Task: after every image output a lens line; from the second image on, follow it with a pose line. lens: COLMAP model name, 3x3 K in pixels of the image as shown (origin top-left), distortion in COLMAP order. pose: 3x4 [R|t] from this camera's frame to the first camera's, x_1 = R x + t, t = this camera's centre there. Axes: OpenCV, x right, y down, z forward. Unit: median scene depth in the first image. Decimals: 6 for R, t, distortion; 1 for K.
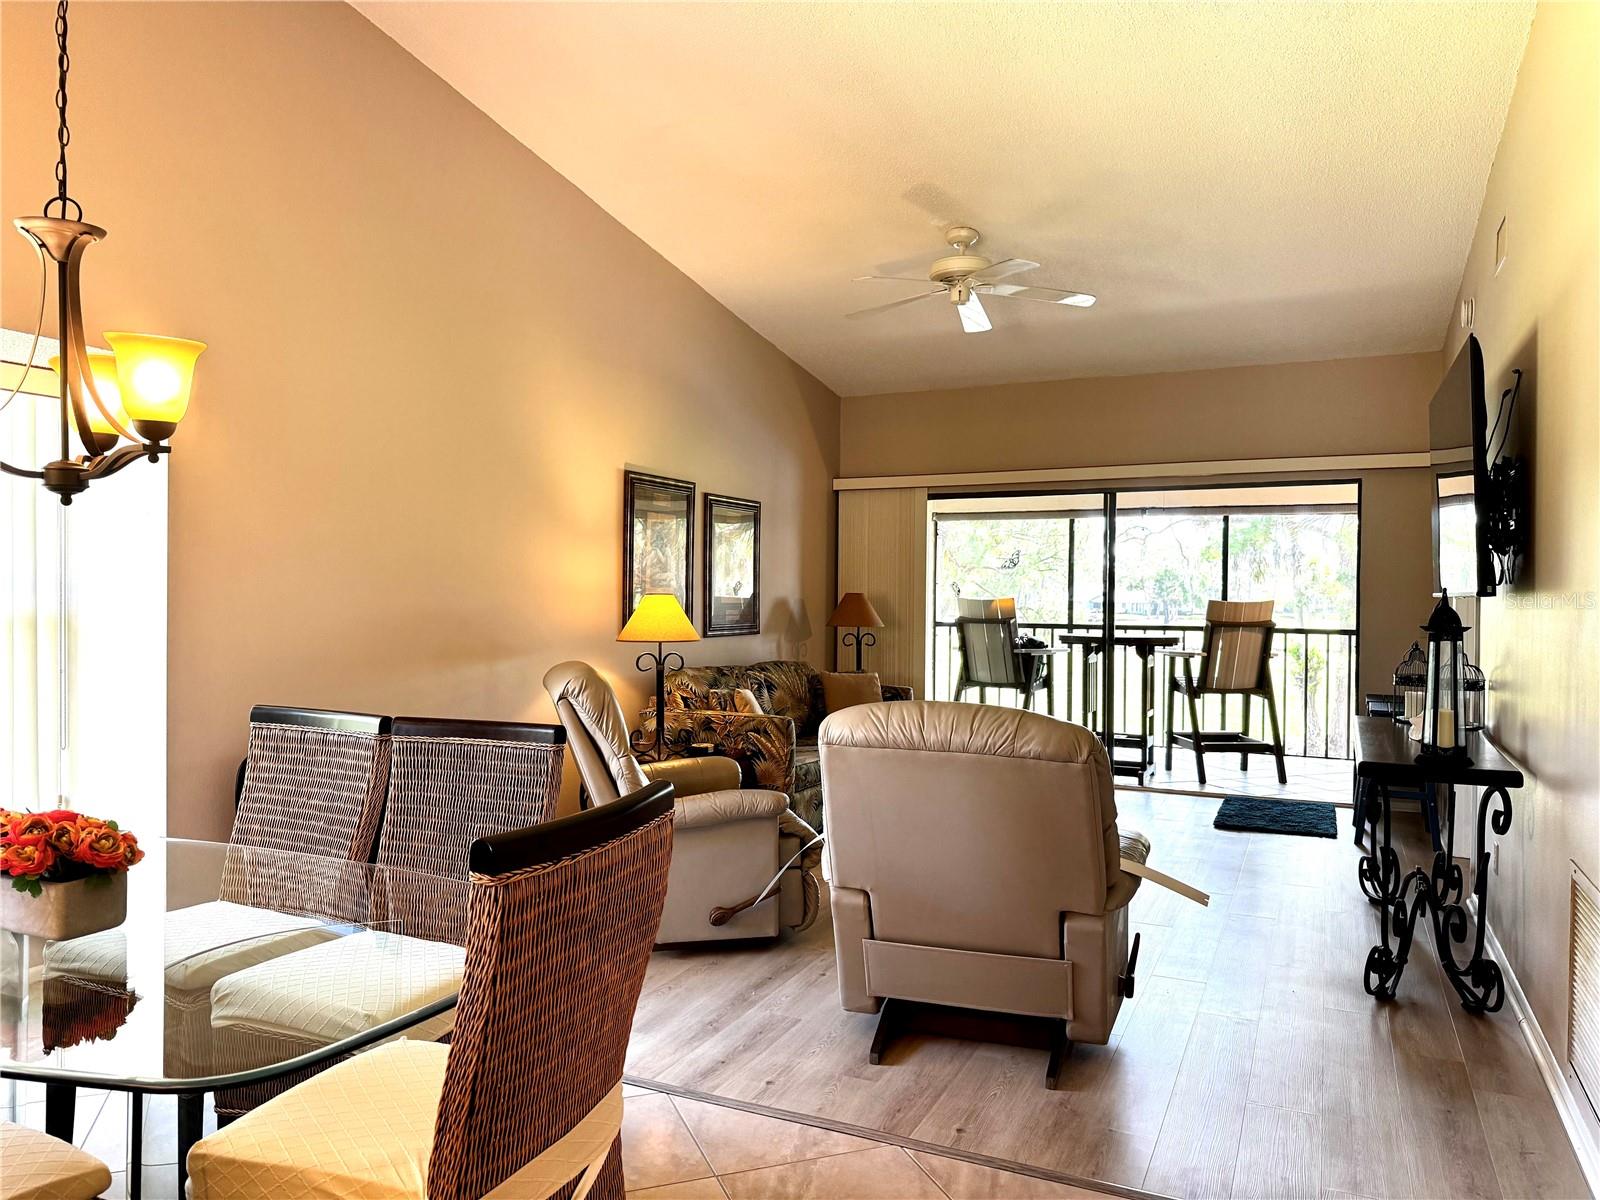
lens RADIAL K [[1115.3, 0, 792.8], [0, 1115.3, 606.1], [0, 0, 1]] dist [0.057723, -0.068024]
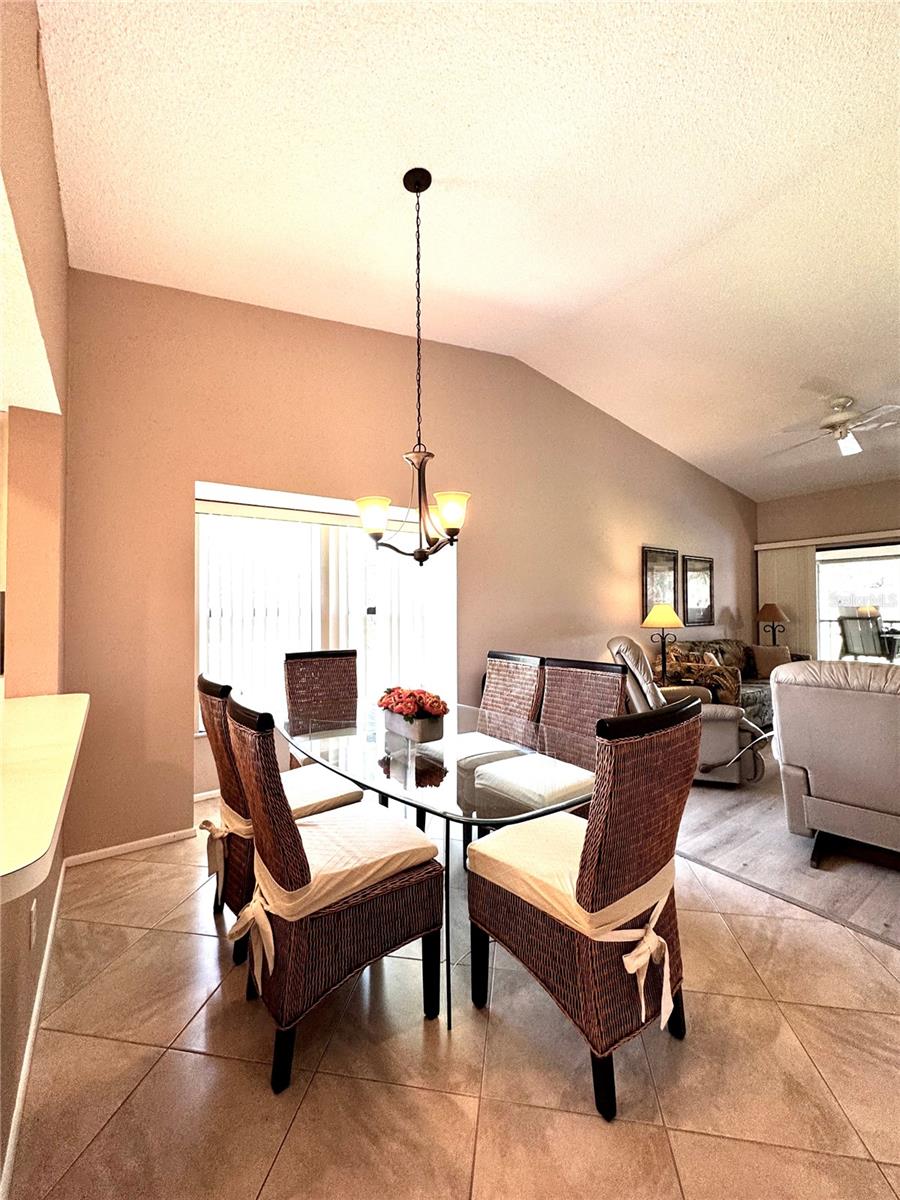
lens RADIAL K [[476.9, 0, 454.3], [0, 476.9, 600.1], [0, 0, 1]] dist [-0.002059, 0.000970]
pose [[0.873004, -0.023930, -0.487126, -0.044424], [0.007951, 0.999361, -0.034844, 0.014306], [0.487649, 0.026546, 0.872636, 0.076133]]
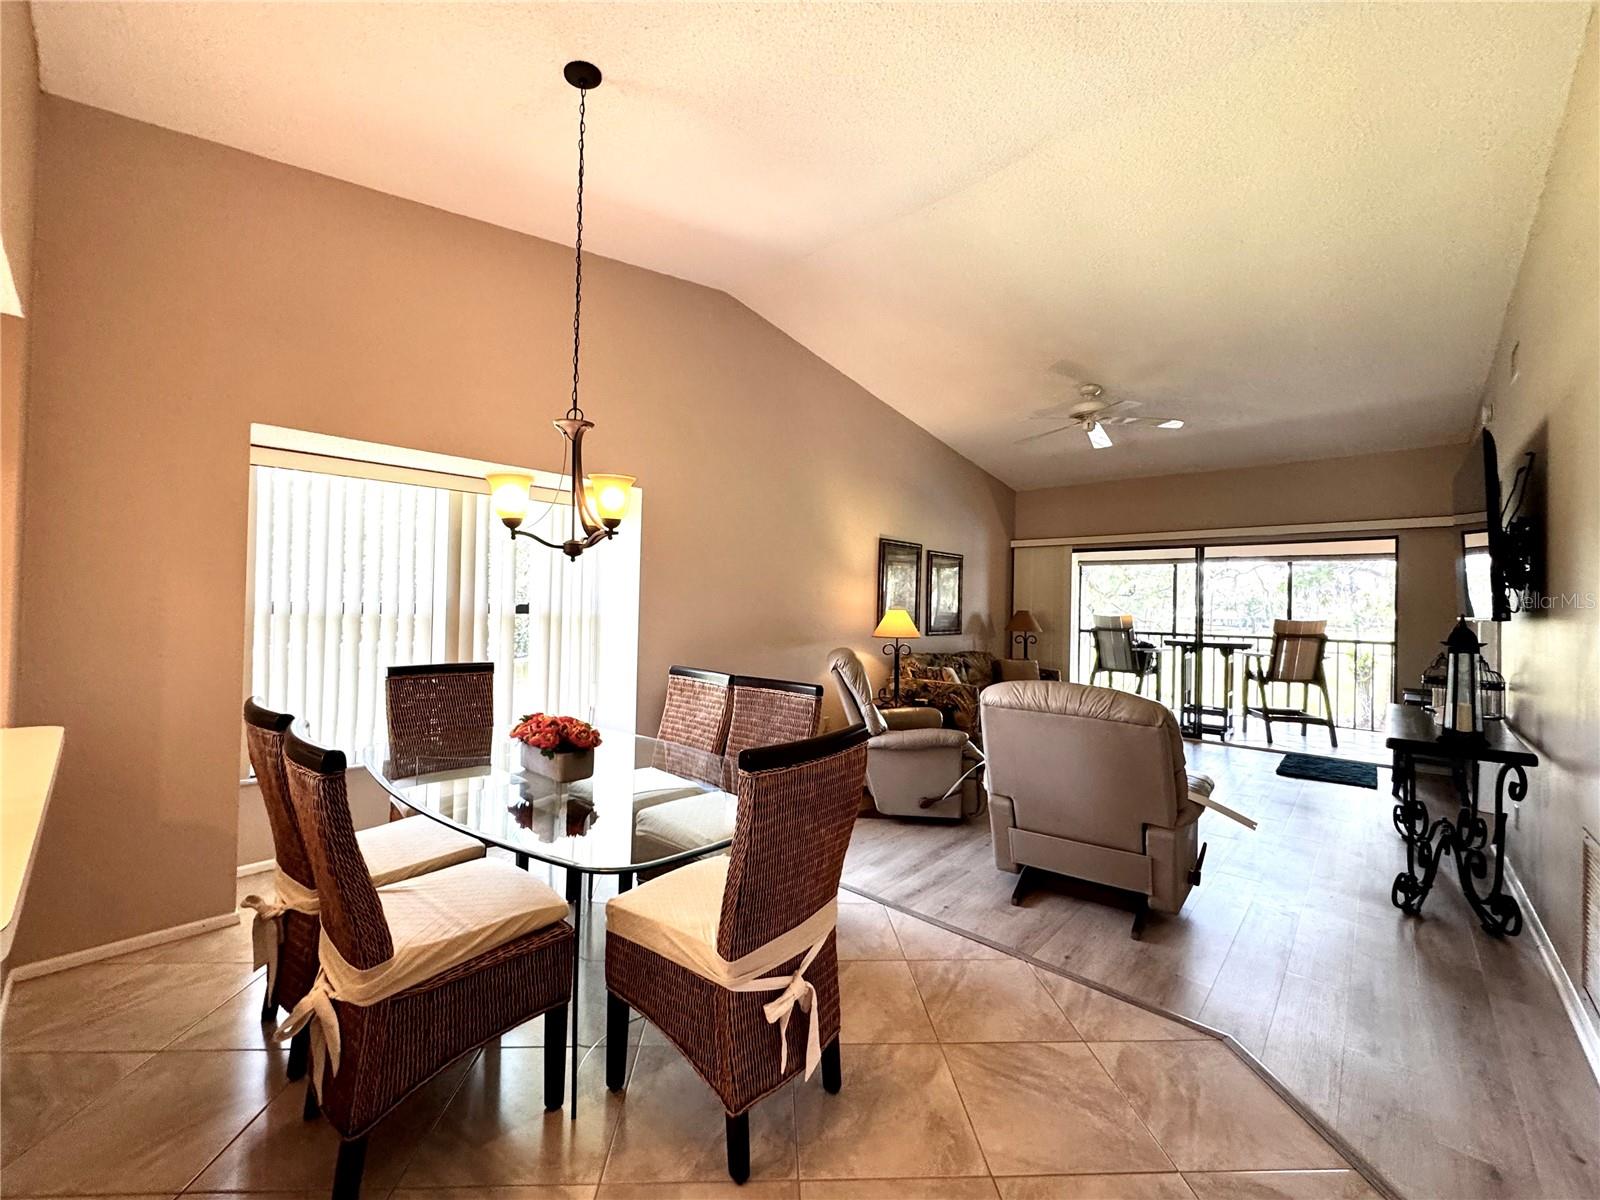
lens RADIAL K [[635.9, 0, 798.7], [0, 635.9, 597.4], [0, 0, 1]] dist [-0.002059, 0.000970]
pose [[0.955050, 0.008657, -0.296318, 0.043659], [-0.017133, 0.999515, -0.026019, -0.003297], [0.295949, 0.029926, 0.954735, 0.031680]]
